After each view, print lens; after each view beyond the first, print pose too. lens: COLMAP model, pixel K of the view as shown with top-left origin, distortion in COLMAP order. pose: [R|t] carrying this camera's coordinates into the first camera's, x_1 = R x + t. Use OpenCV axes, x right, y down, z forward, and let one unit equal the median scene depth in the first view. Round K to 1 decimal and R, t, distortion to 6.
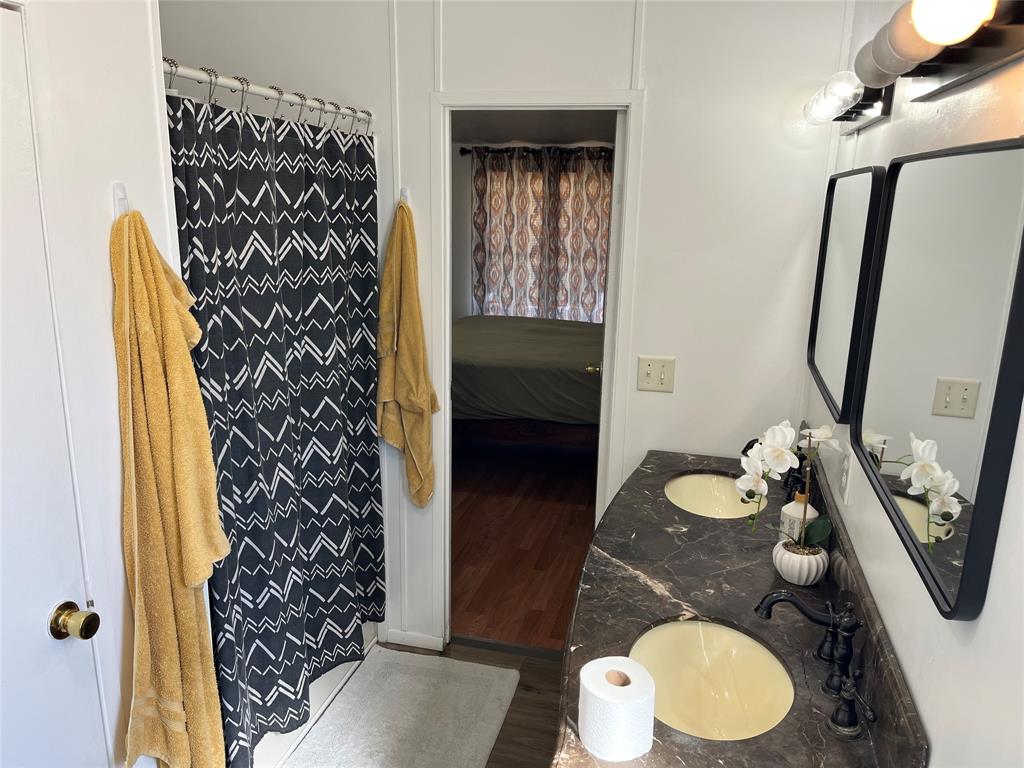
lens RADIAL K [[771.4, 0, 512.4], [0, 771.4, 383.6], [0, 0, 1]] dist [0.044646, -0.048686]
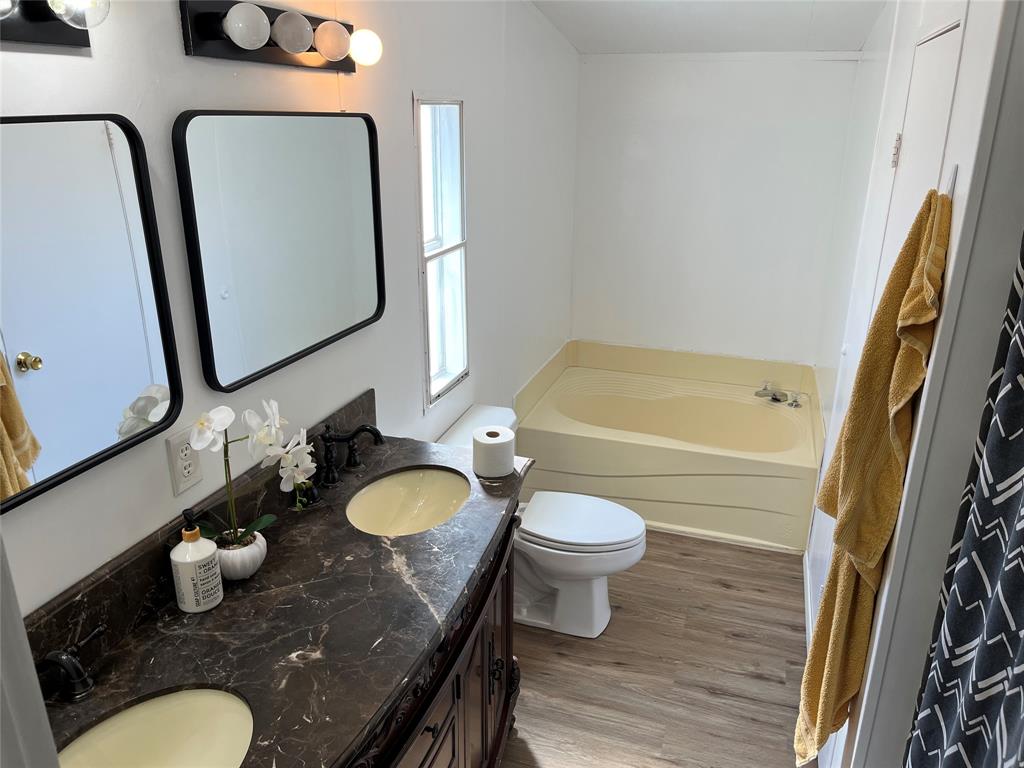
lens RADIAL K [[771.4, 0, 513.0], [0, 771.4, 386.7], [0, 0, 1]] dist [0.044646, -0.048686]
pose [[-0.997157, -0.047887, 0.058181, -0.002036], [-0.007313, 0.829961, 0.557773, -0.454609], [-0.074998, 0.555762, -0.827952, 1.619318]]
